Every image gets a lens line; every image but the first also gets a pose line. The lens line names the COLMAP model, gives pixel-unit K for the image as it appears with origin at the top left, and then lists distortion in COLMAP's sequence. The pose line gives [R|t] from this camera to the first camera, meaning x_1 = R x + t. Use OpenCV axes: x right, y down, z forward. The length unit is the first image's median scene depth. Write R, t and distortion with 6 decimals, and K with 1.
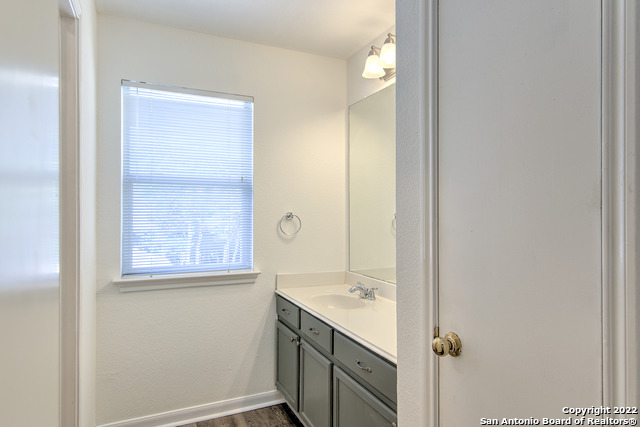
lens RADIAL K [[401.5, 0, 317.8], [0, 401.5, 213.5], [0, 0, 1]] dist [0.017691, 0.000815]
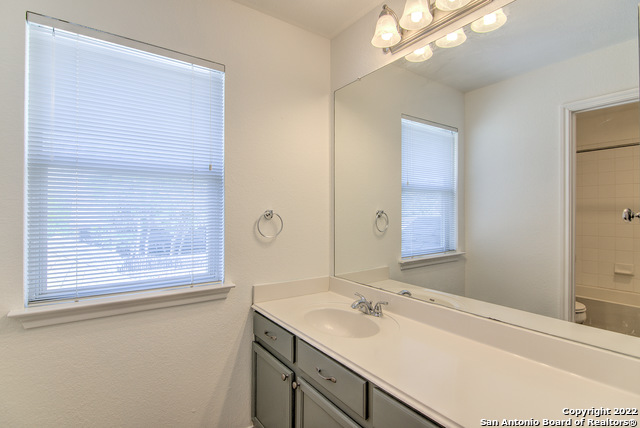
lens RADIAL K [[321.7, 0, 325.4], [0, 321.7, 212.2], [0, 0, 1]] dist [0.002217, -0.010439]
pose [[0.976537, 0.000581, 0.215351, -0.104799], [-0.000993, 0.999998, 0.001805, -0.000304], [-0.215349, -0.001976, 0.976535, 0.344074]]
